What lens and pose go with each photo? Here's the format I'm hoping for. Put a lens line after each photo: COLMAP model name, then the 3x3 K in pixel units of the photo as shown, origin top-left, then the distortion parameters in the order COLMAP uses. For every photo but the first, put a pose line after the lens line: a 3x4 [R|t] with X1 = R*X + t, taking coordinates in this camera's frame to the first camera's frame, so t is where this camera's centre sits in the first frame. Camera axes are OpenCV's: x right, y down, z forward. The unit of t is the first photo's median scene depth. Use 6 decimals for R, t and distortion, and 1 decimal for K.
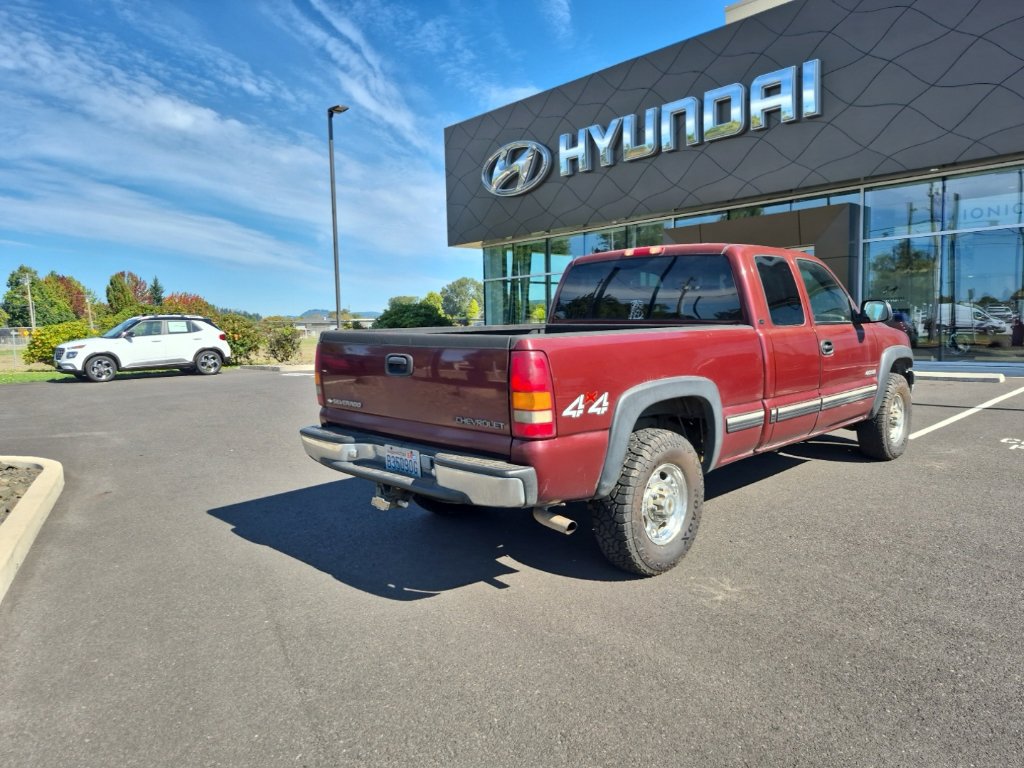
lens RADIAL K [[720.6, 0, 506.5], [0, 720.6, 385.2], [0, 0, 1]] dist [0.019546, -0.008044]
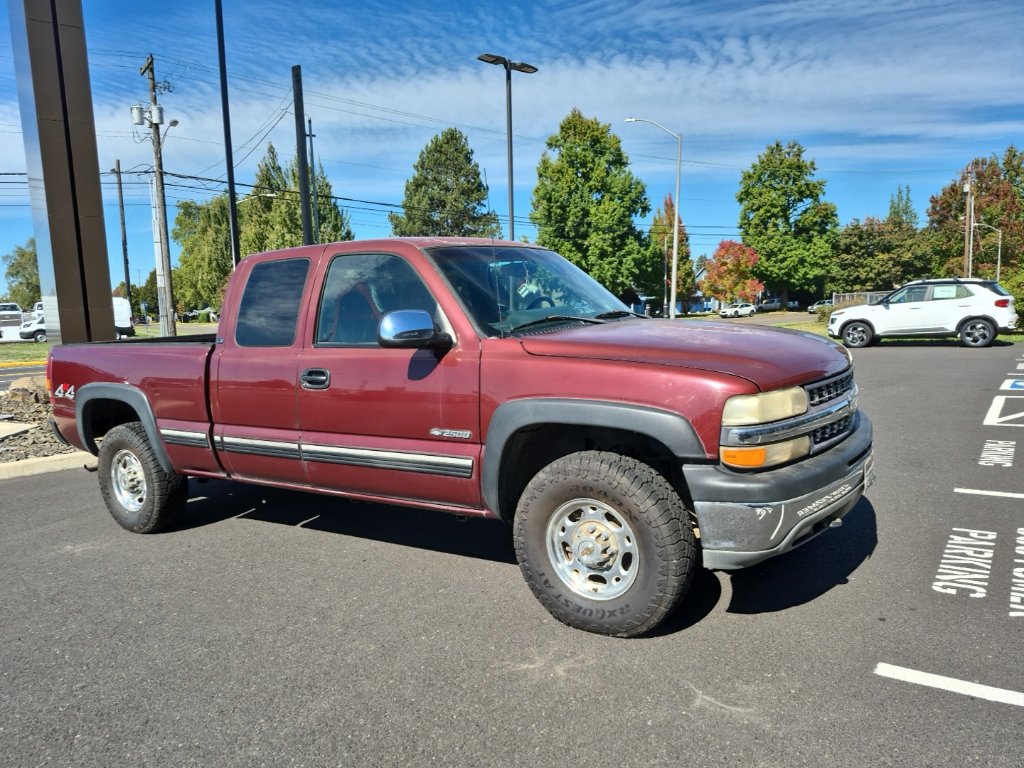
lens RADIAL K [[712.9, 0, 517.3], [0, 712.9, 398.4], [0, 0, 1]] dist [0.074835, -0.080251]
pose [[0.214141, 0.134419, -0.967510, 0.389100], [-0.050377, 0.990688, 0.126490, -0.043585], [0.975503, 0.021654, 0.218919, 0.338506]]
